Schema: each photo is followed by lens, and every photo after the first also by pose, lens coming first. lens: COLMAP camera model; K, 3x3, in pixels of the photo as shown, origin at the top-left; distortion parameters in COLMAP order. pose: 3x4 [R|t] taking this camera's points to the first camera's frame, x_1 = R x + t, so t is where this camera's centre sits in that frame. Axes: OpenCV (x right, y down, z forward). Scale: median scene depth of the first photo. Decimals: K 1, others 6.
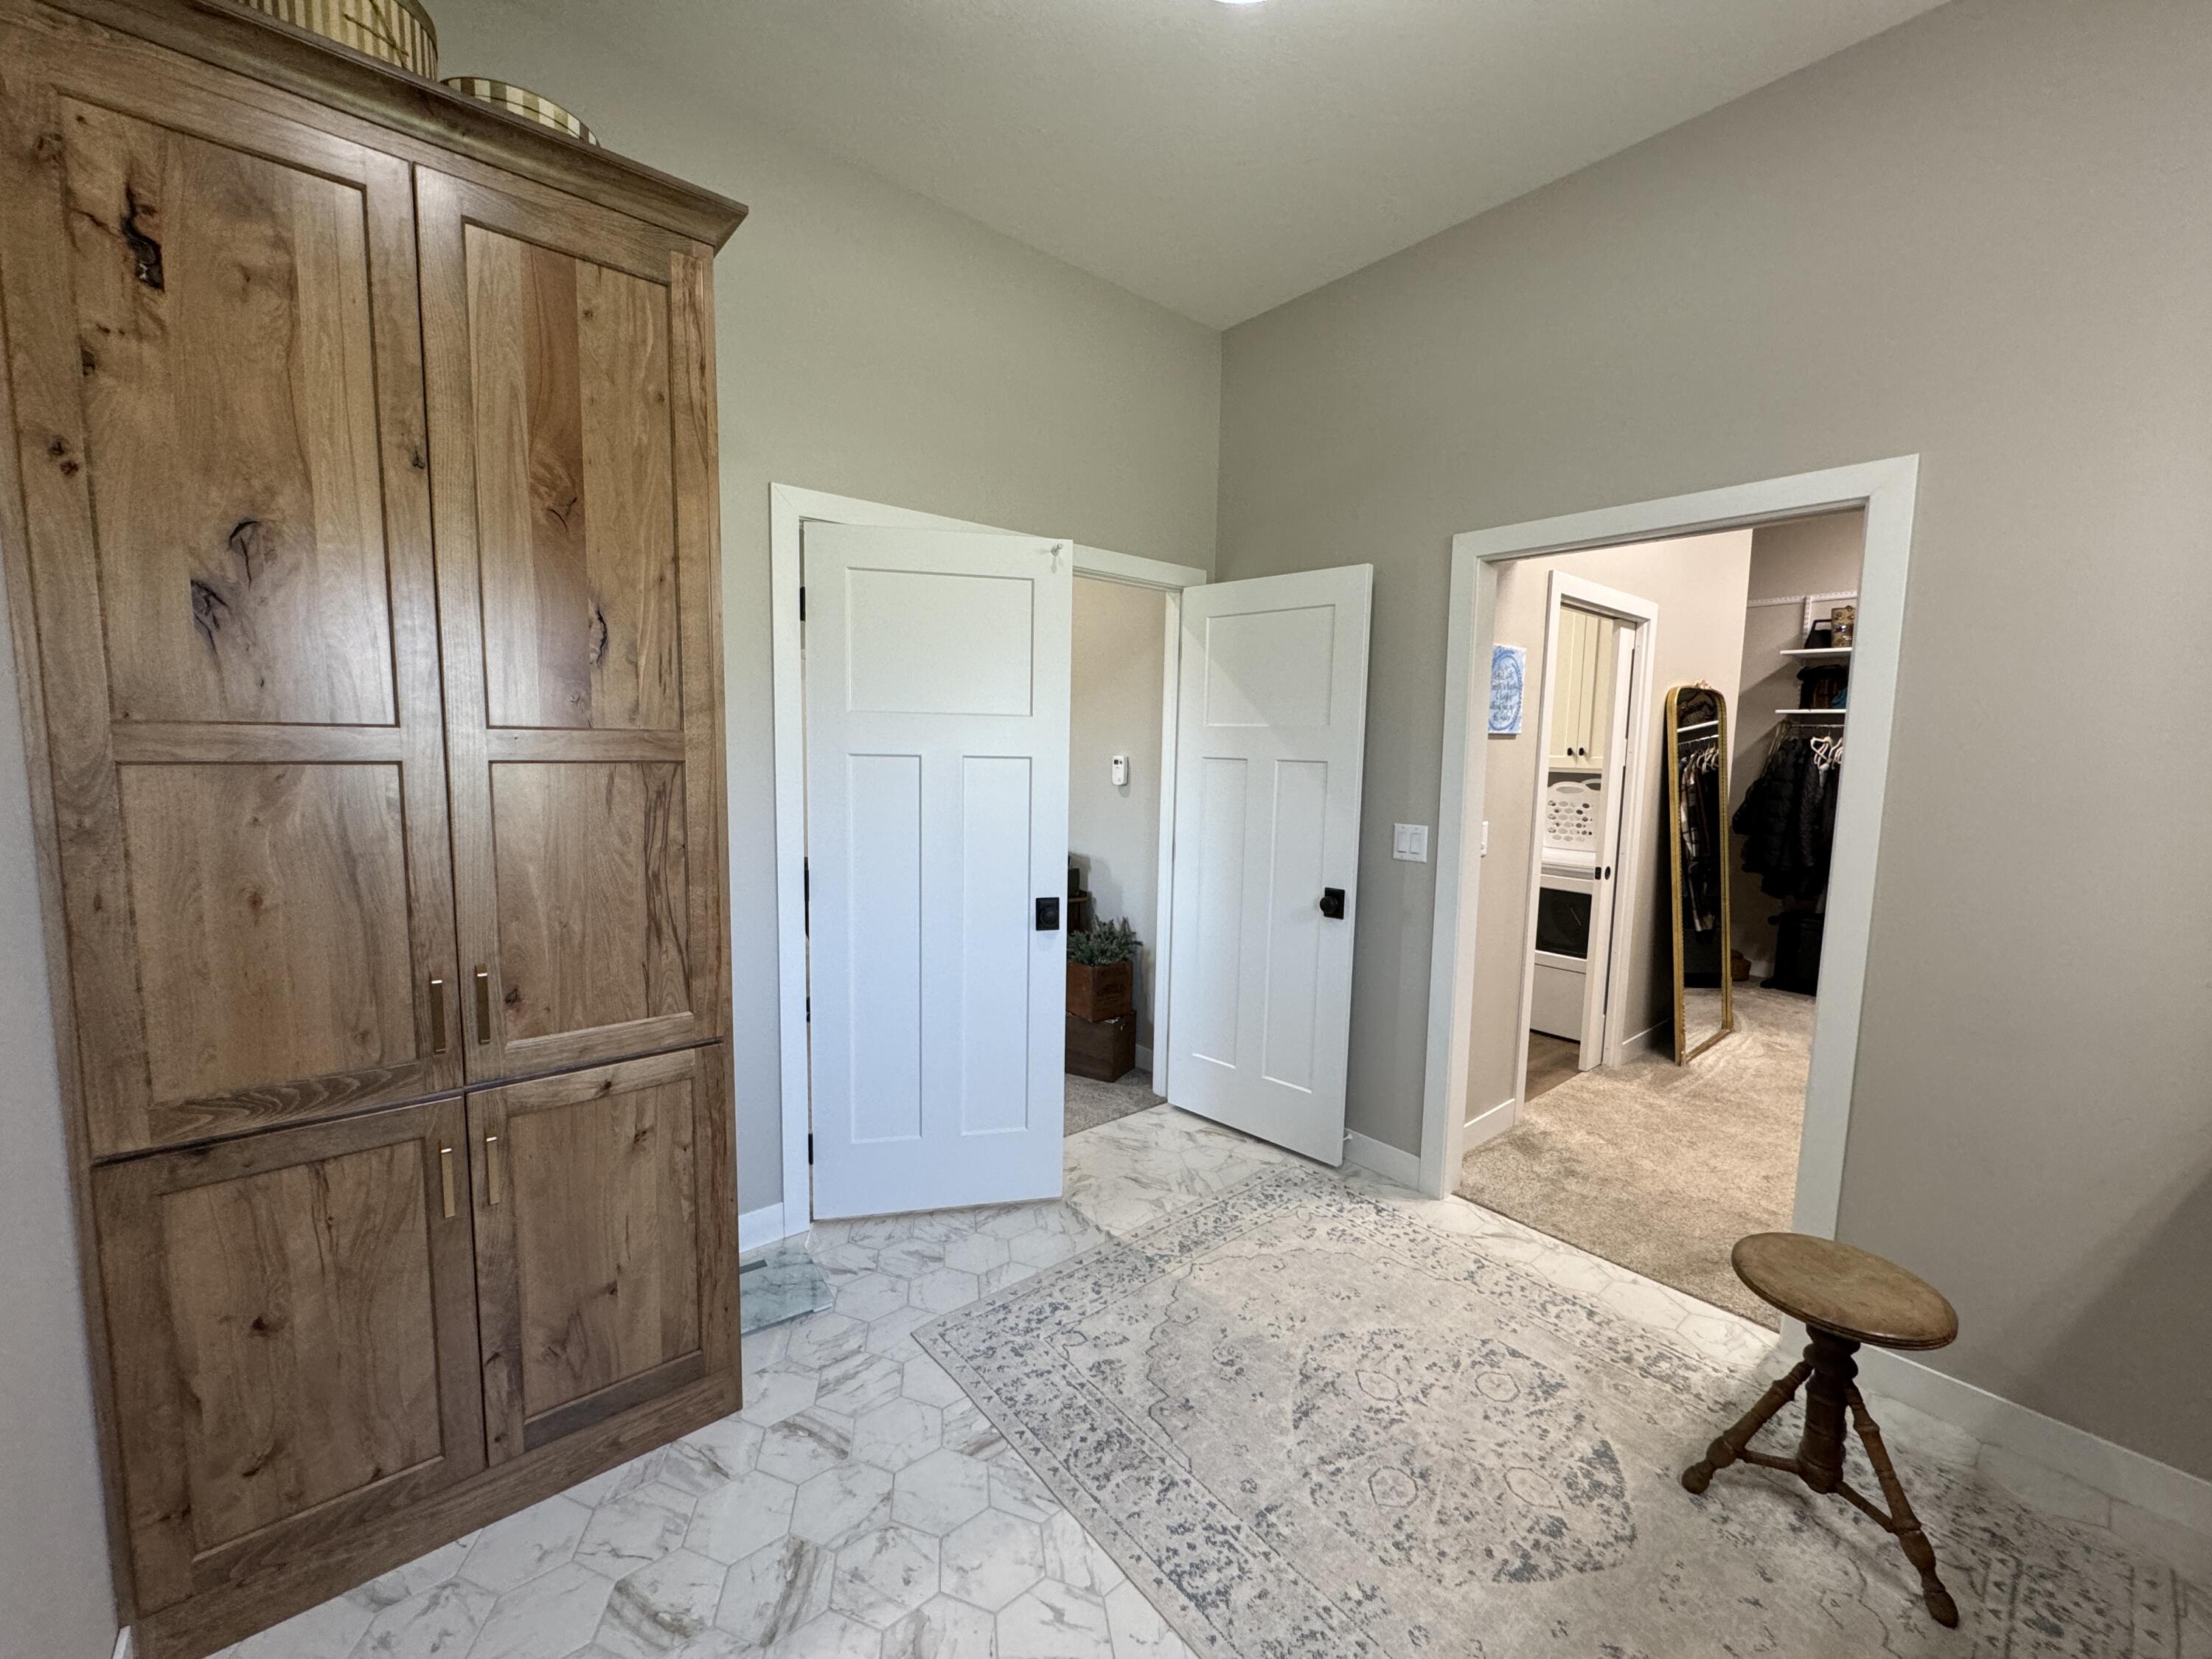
lens RADIAL K [[882.2, 0, 1106.0], [0, 882.2, 829.5], [0, 0, 1]] dist [-0.001362, 0.000034]
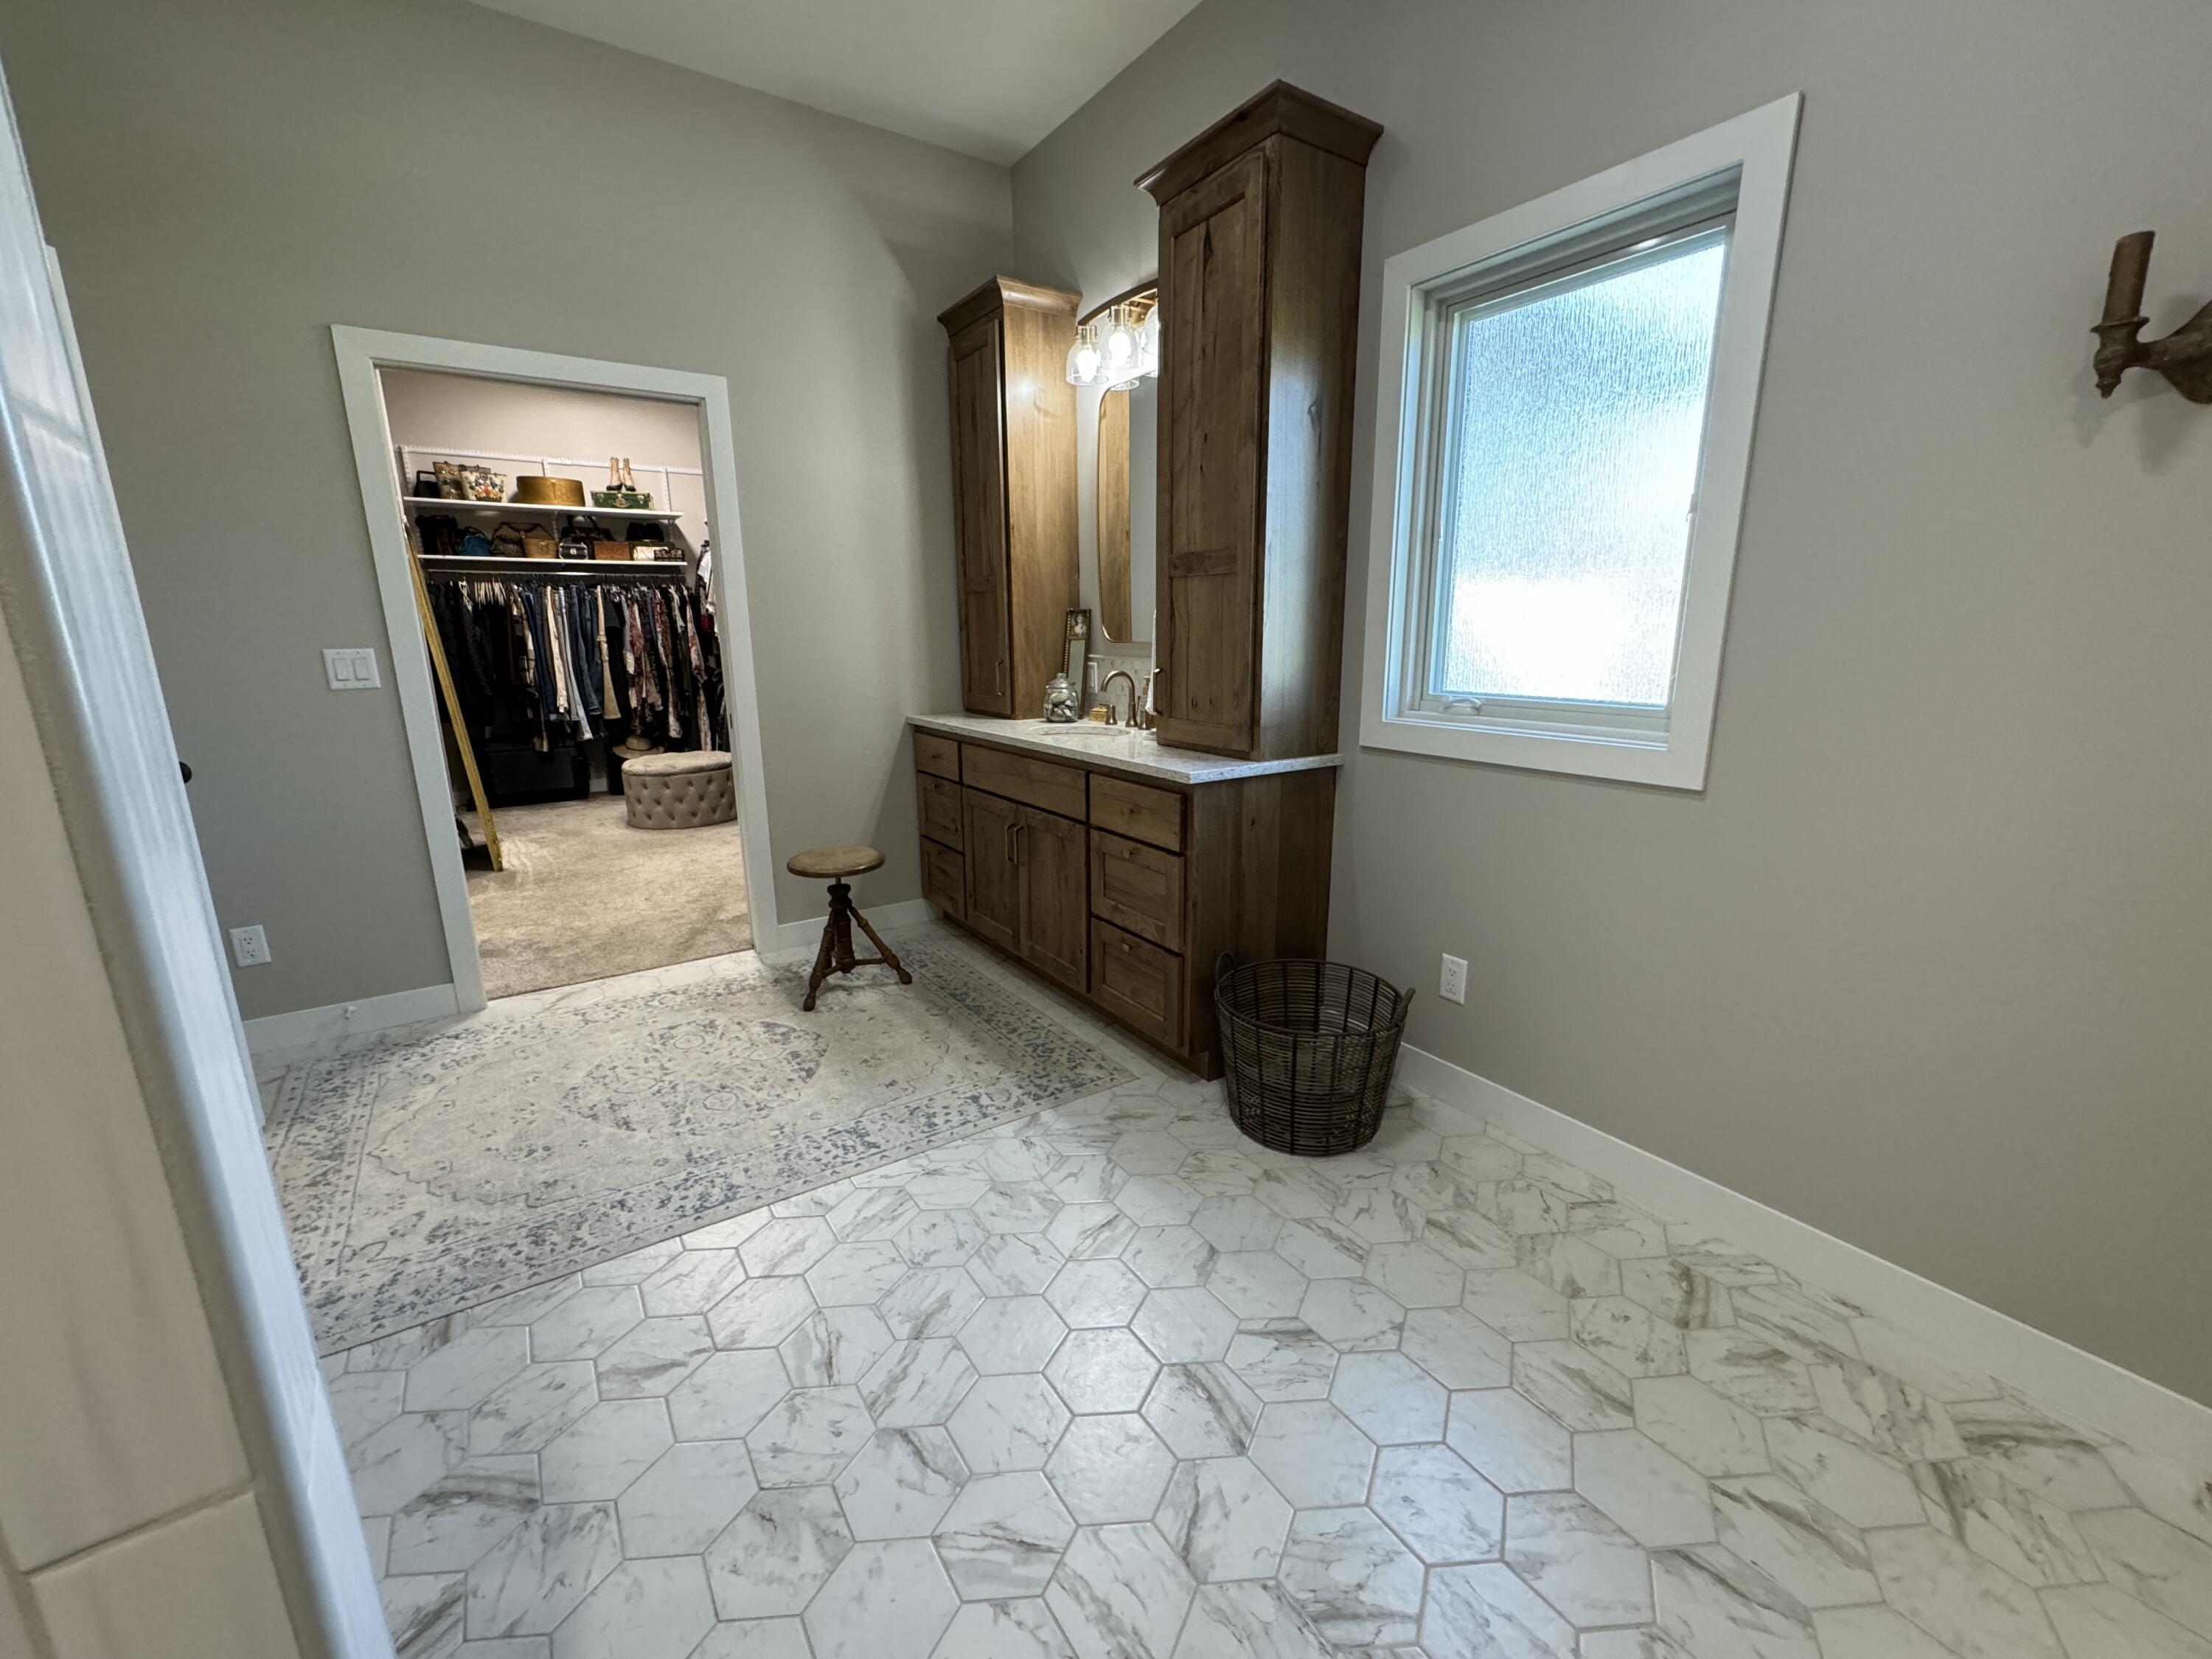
lens RADIAL K [[896.1, 0, 1103.2], [0, 896.1, 830.0], [0, 0, 1]] dist [0.000796, 0.000051]
pose [[0.102306, -0.243937, 0.964380, -0.834978], [0.107808, 0.966475, 0.233030, 0.069986], [-0.988894, 0.080127, 0.125175, 0.189907]]
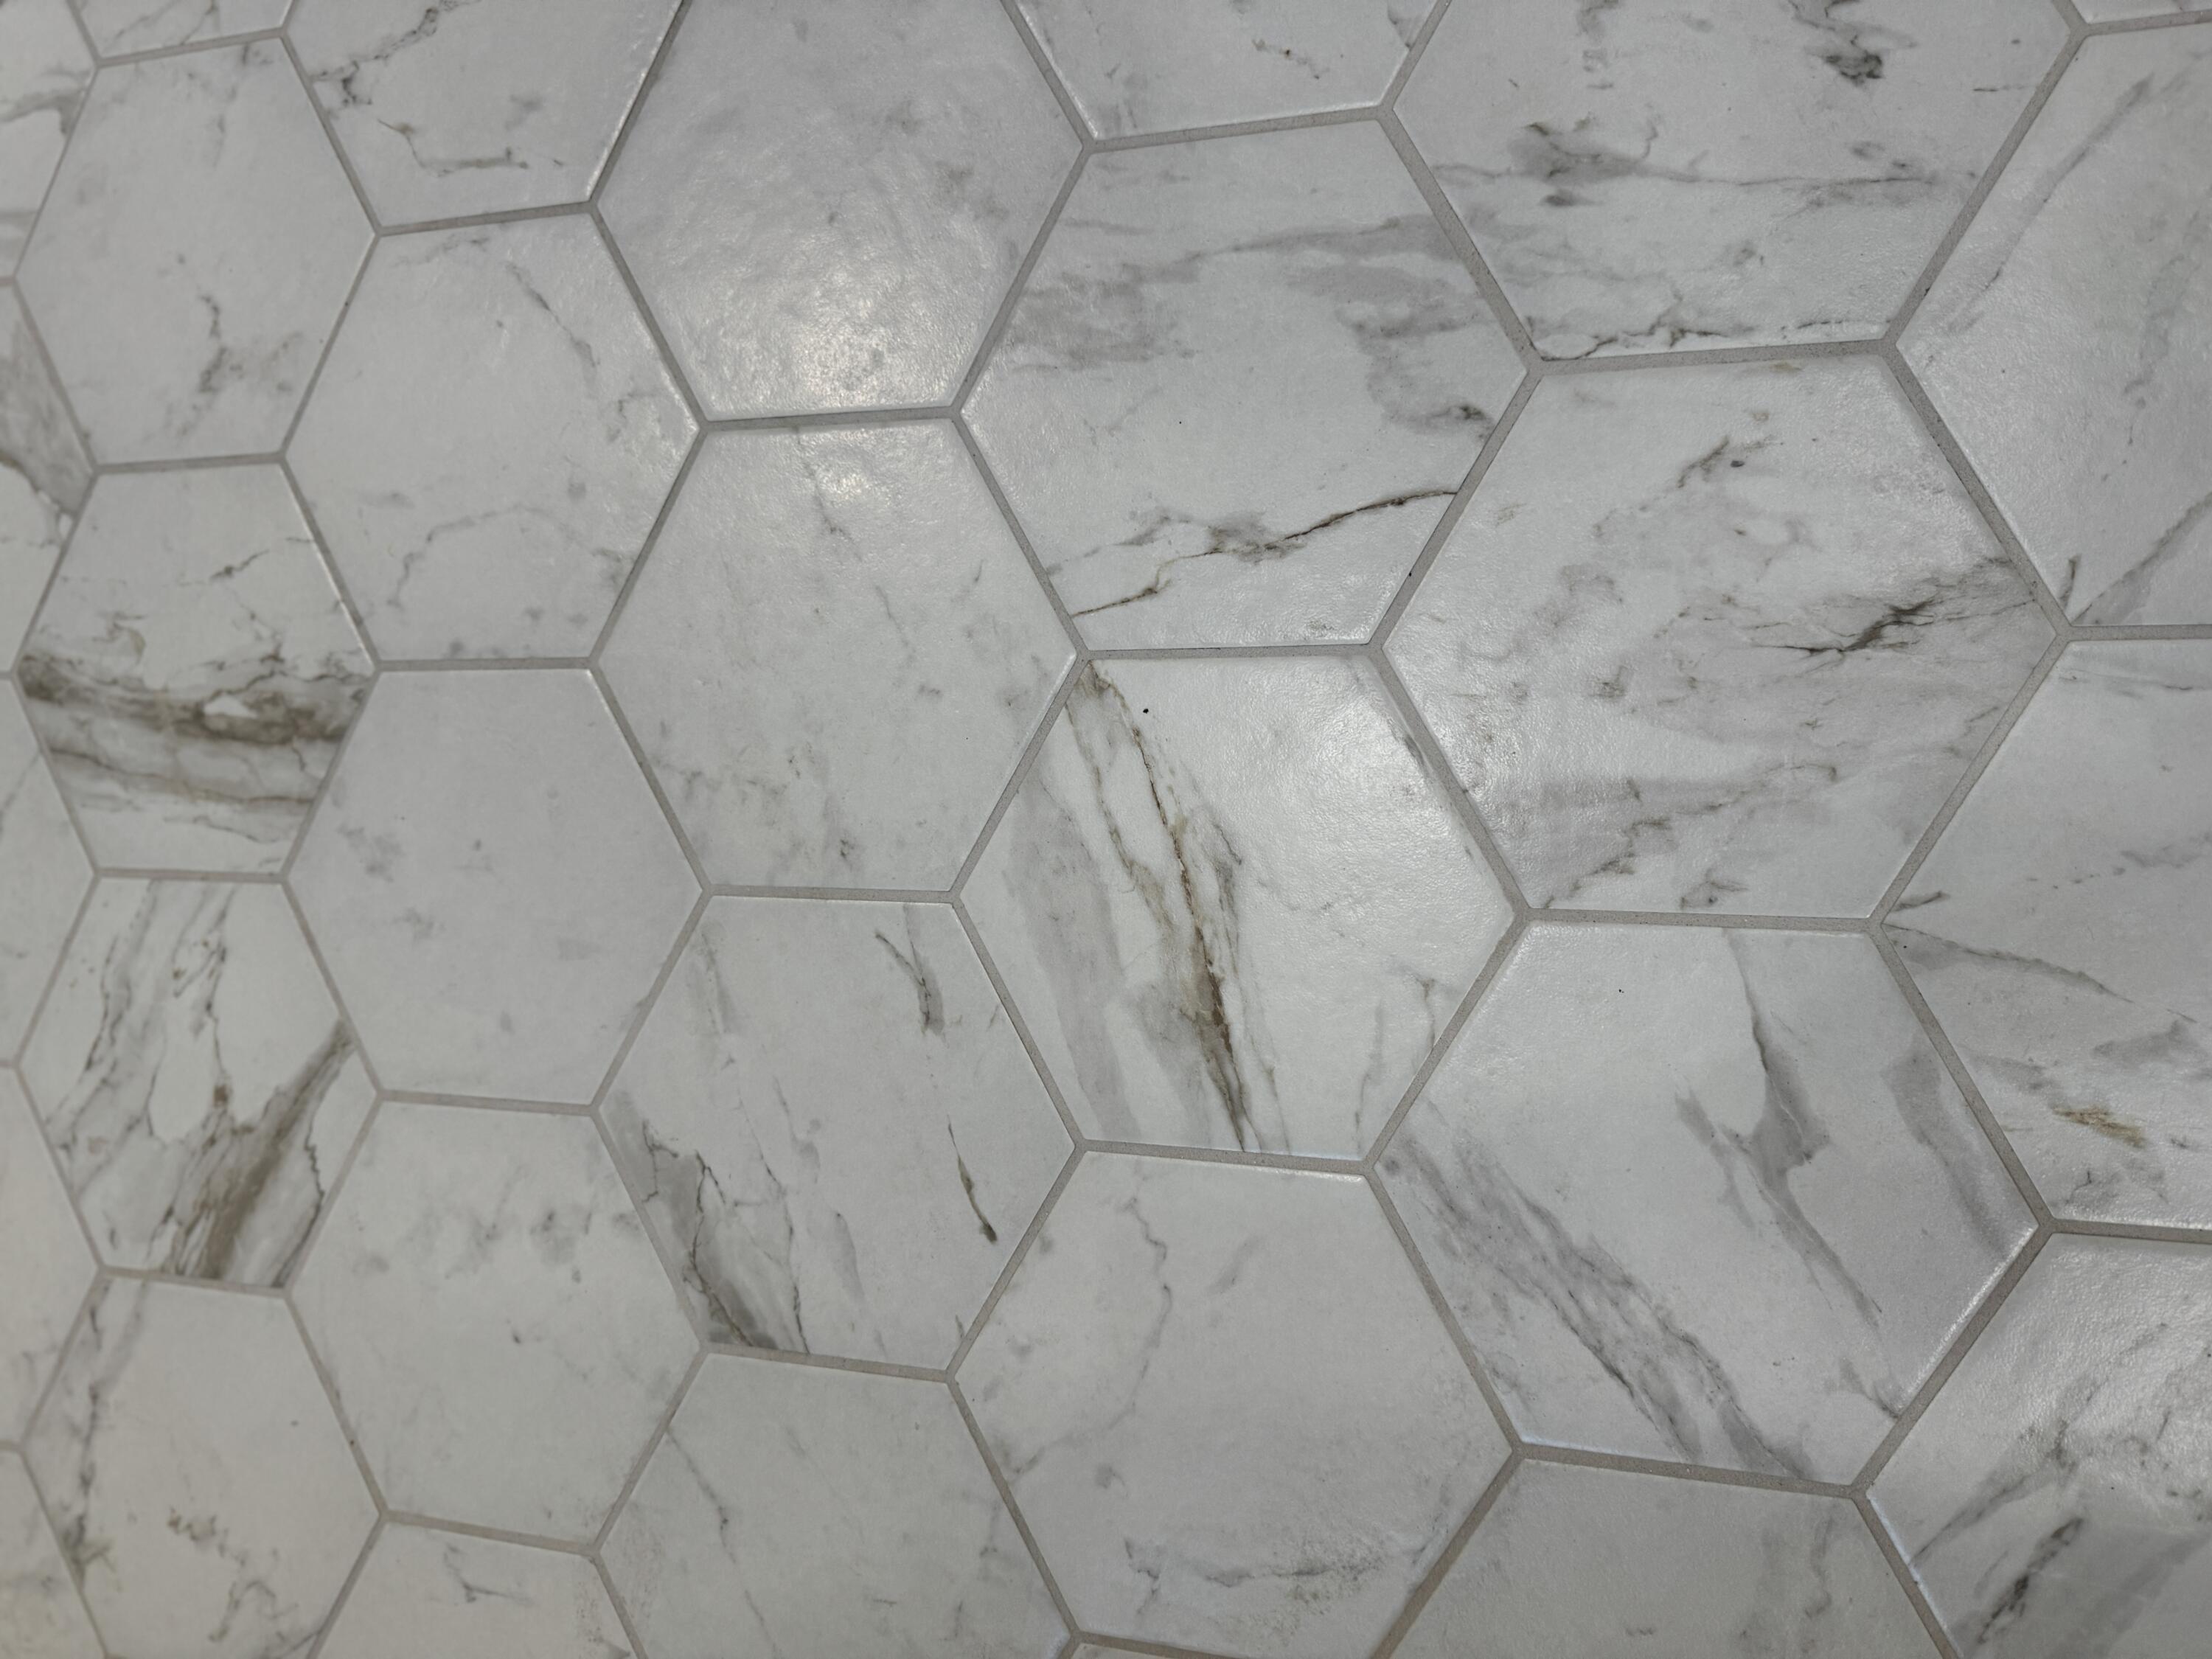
lens RADIAL K [[1522.6, 0, 1106.0], [0, 1522.6, 829.5], [0, 0, 1]] dist [0.077141, -0.116777]
pose [[0.723533, 0.655115, -0.217542, 0.119437], [0.238381, 0.058630, 0.969400, 0.473855], [0.647823, -0.753251, -0.113746, 0.408821]]
